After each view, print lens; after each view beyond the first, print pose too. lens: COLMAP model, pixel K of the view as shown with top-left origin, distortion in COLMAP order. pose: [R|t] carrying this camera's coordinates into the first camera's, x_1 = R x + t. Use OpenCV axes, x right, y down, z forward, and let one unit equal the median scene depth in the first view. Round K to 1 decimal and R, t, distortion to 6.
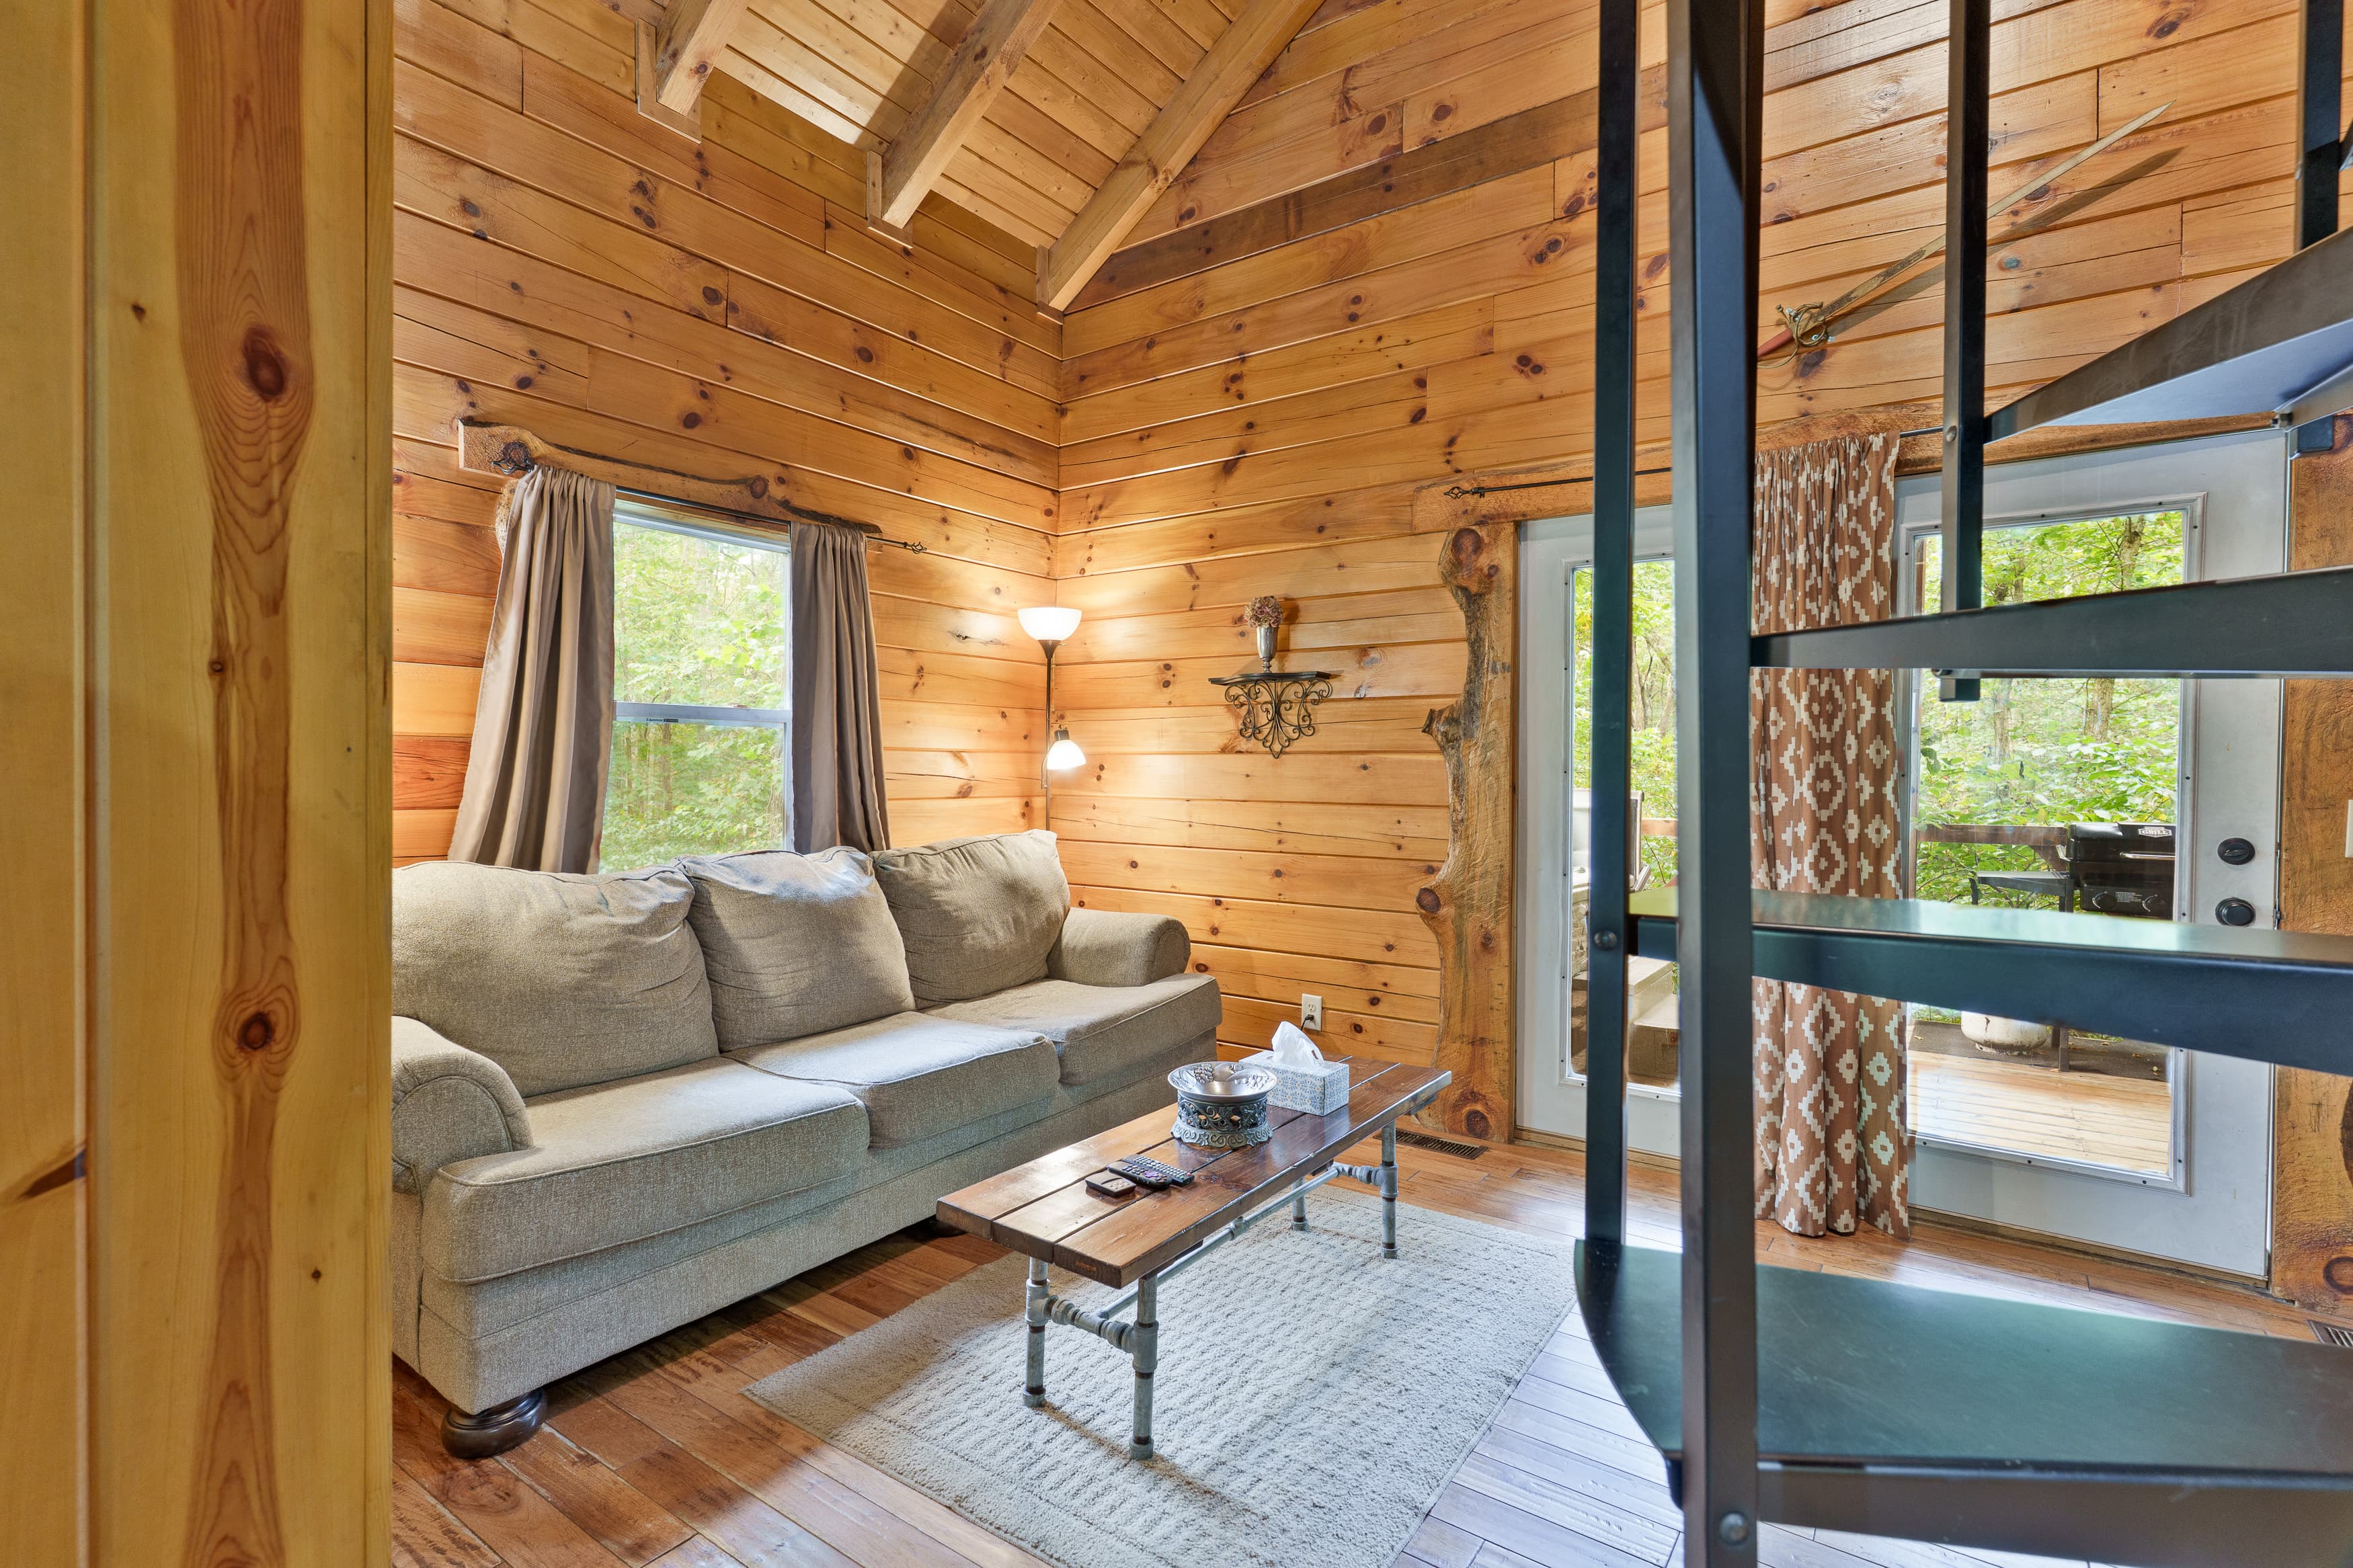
lens RADIAL K [[1101.2, 0, 1176.5], [0, 1101.2, 784.0], [0, 0, 1]] dist [0.000912, -0.000044]
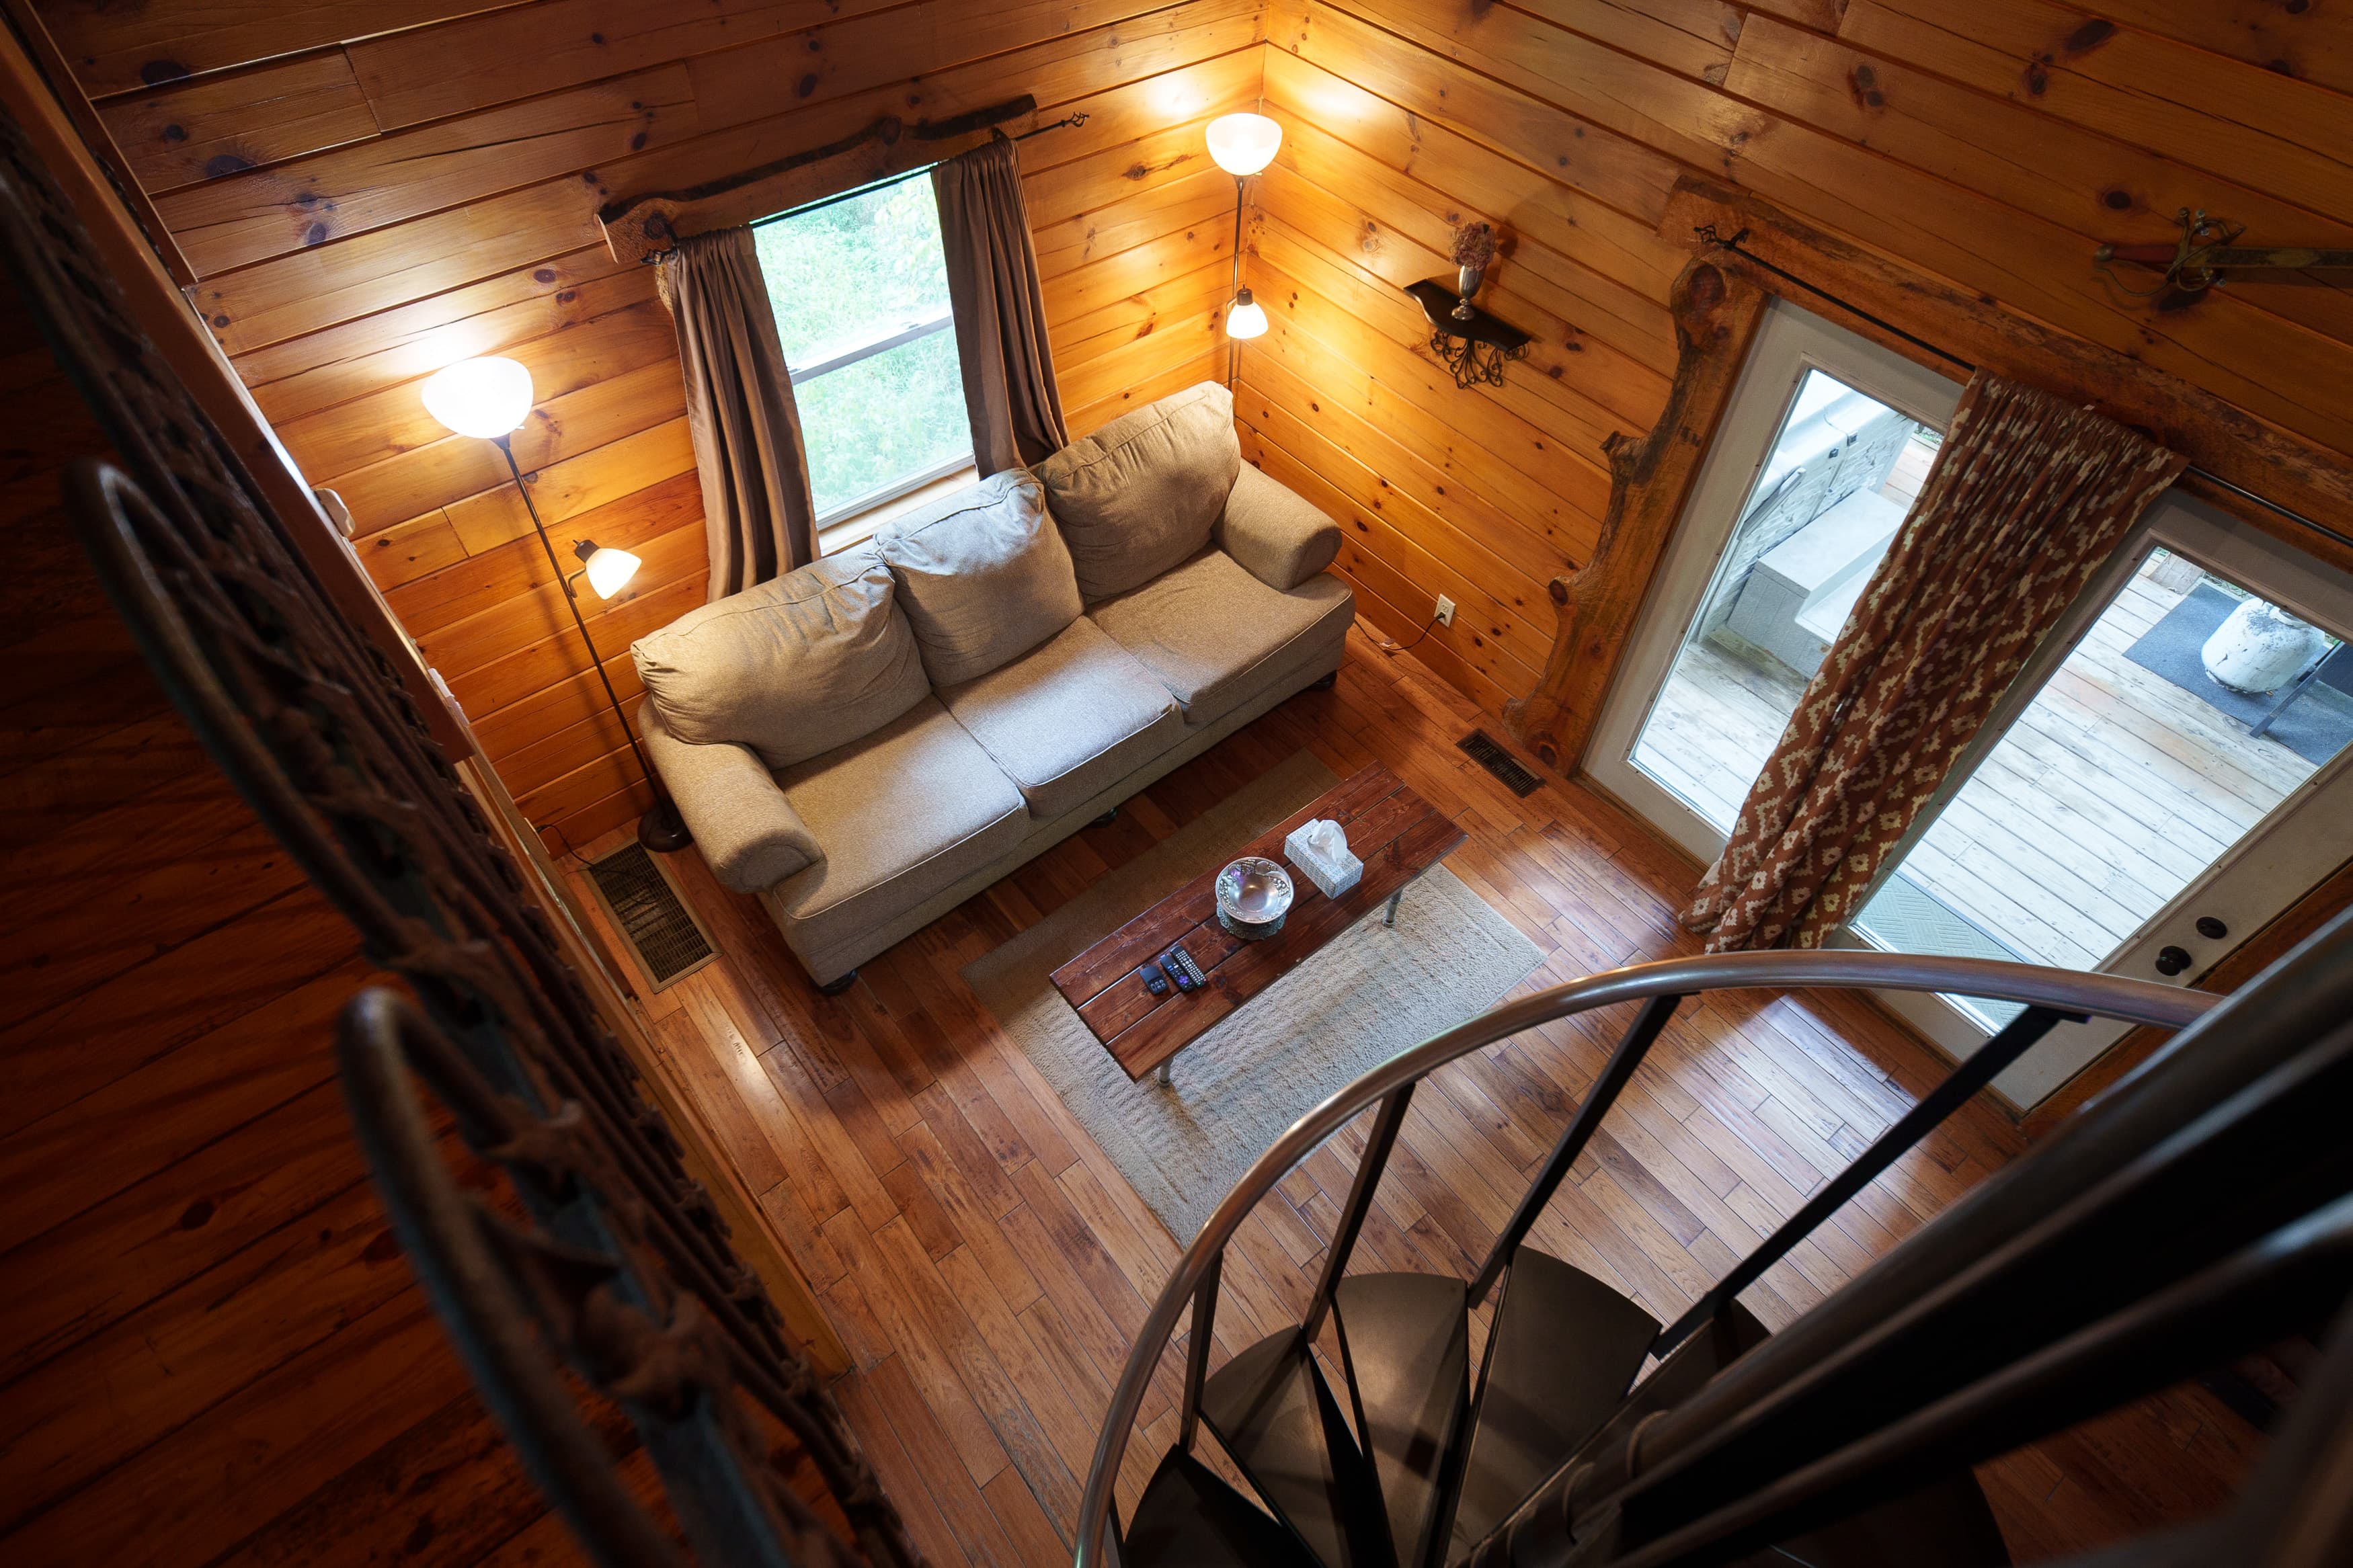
lens RADIAL K [[1220.1, 0, 1176.5], [0, 1220.1, 784.0], [0, 0, 1]] dist [0.001441, -0.000210]
pose [[0.963036, 0.215120, -0.162125, 0.113437], [-0.014686, 0.642897, 0.765811, -0.680948], [0.268971, -0.735123, 0.622293, 0.061759]]
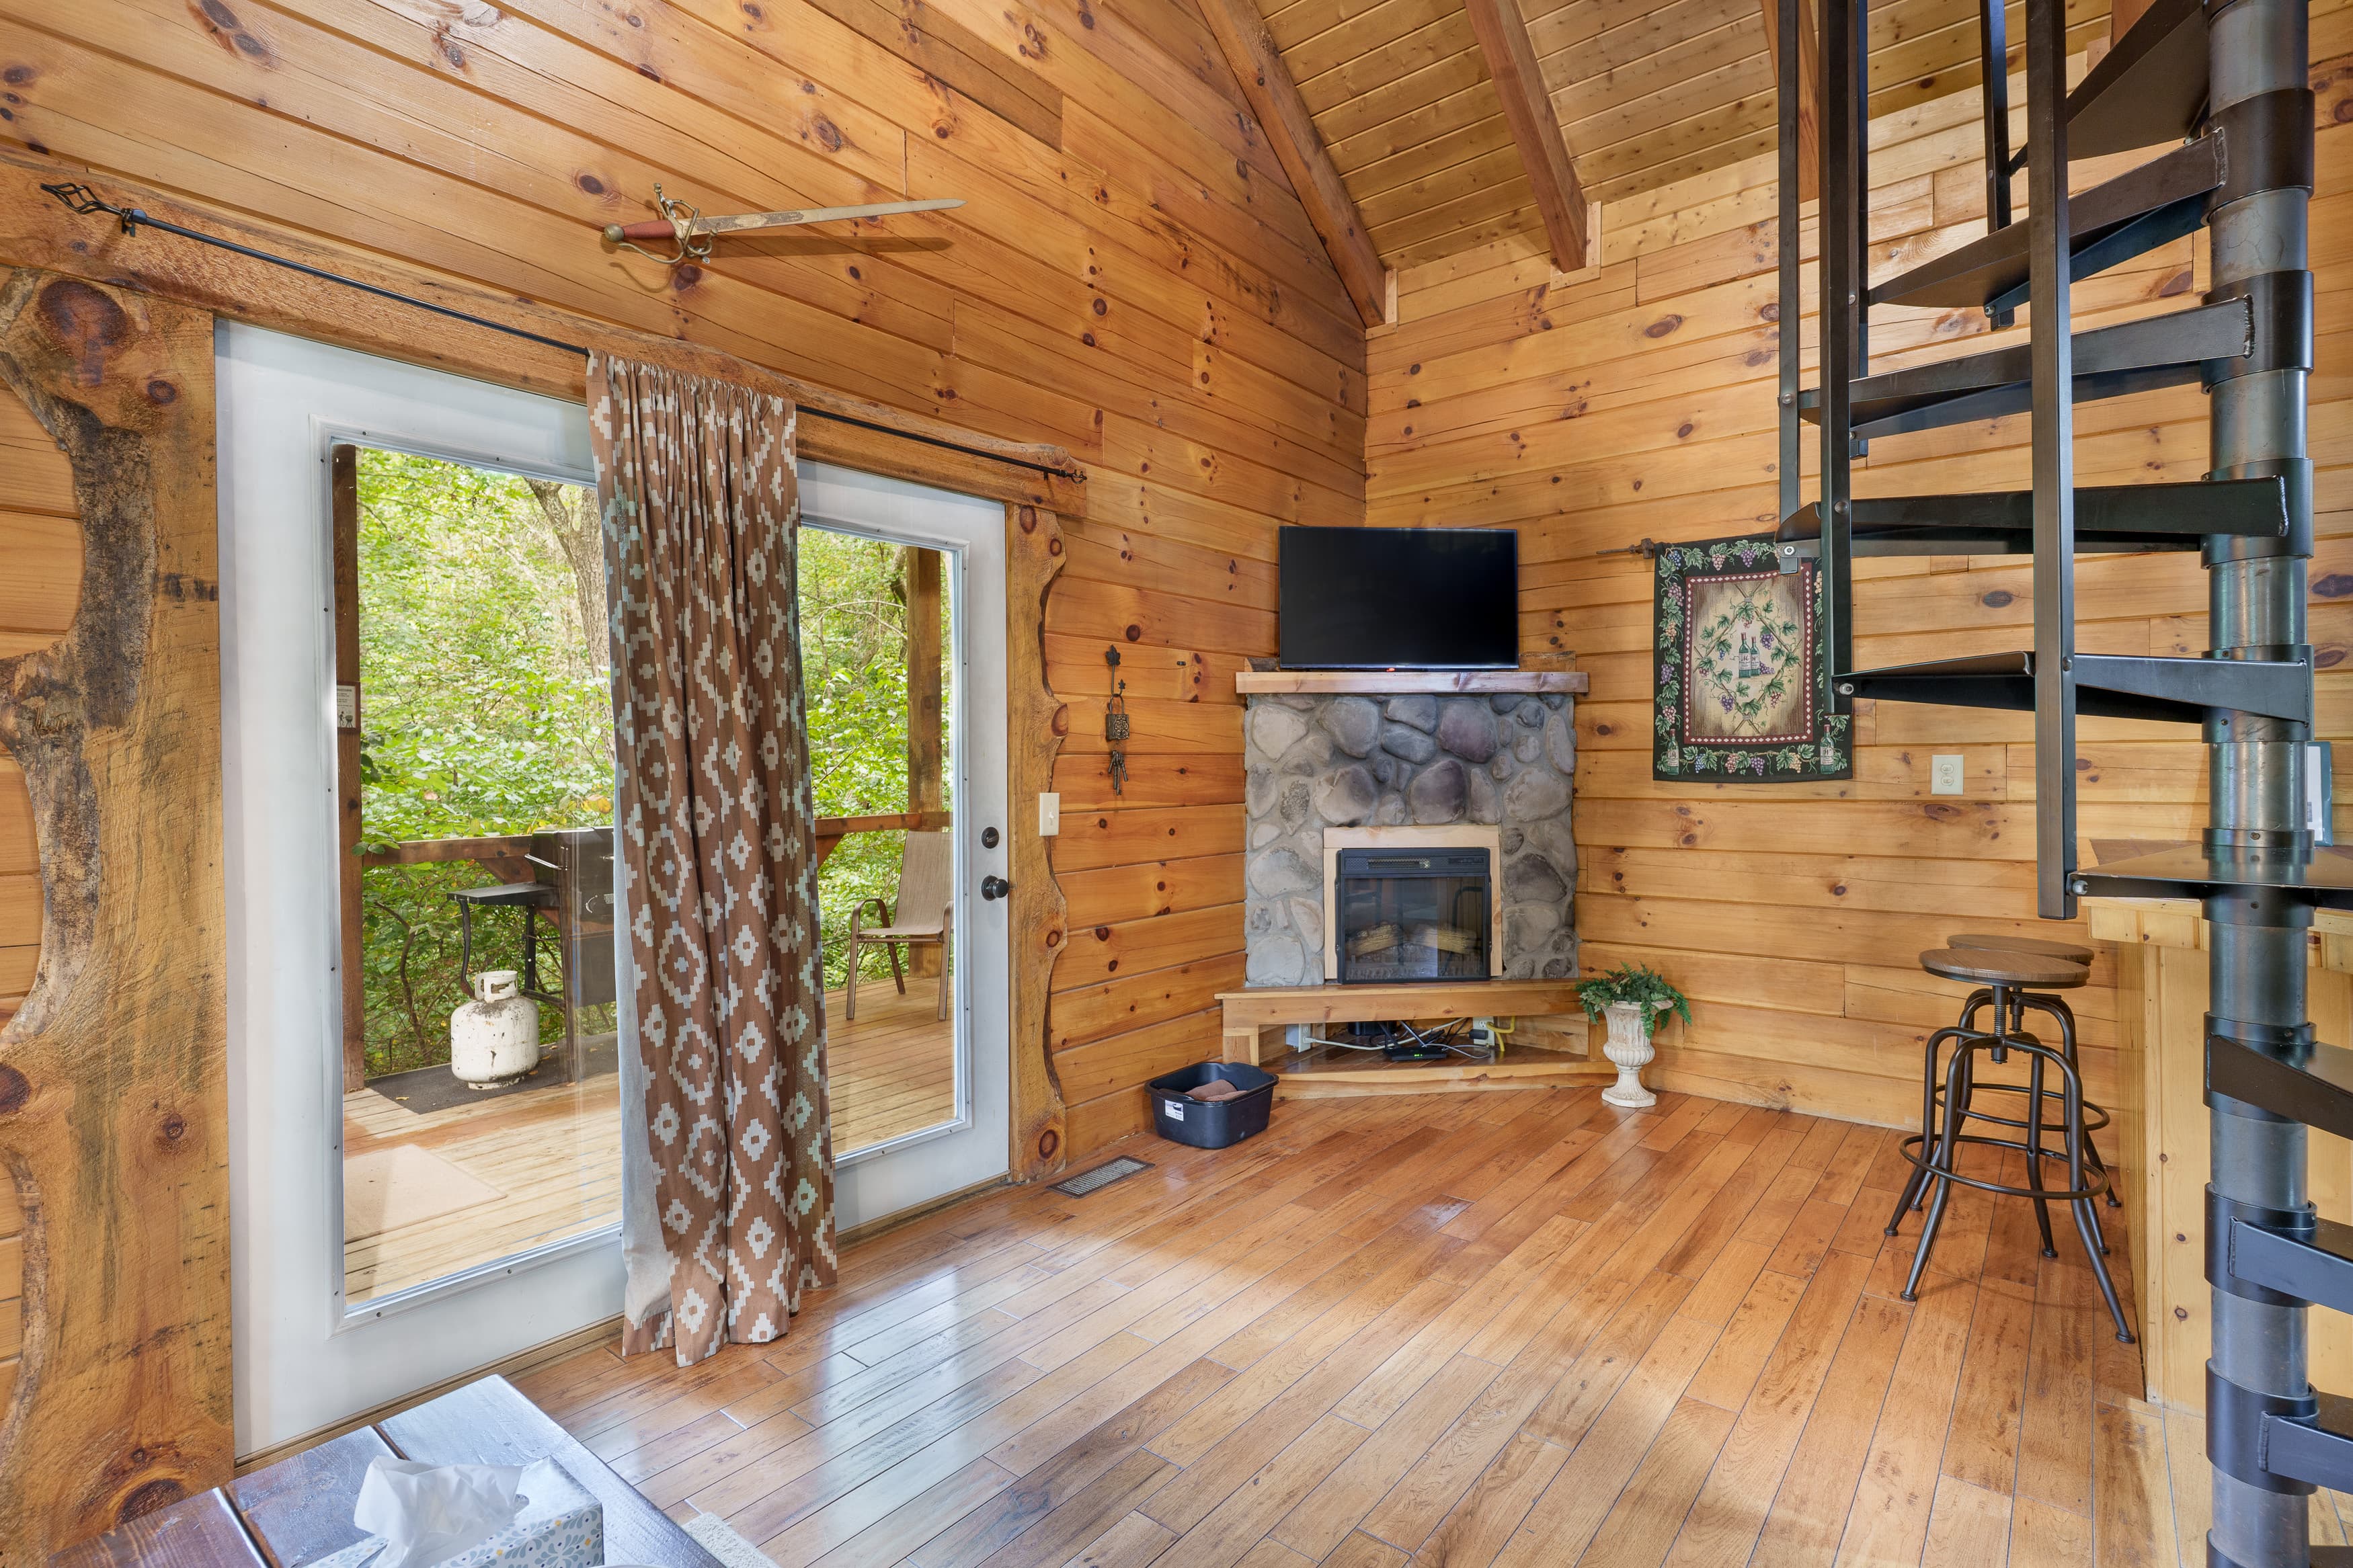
lens RADIAL K [[1101.2, 0, 1176.5], [0, 1101.2, 784.0], [0, 0, 1]] dist [0.000912, -0.000044]
pose [[0.066272, -0.019011, 0.997620, -0.187215], [0.030179, 0.999399, 0.017040, -0.010204], [-0.997345, 0.028978, 0.066806, 0.514520]]
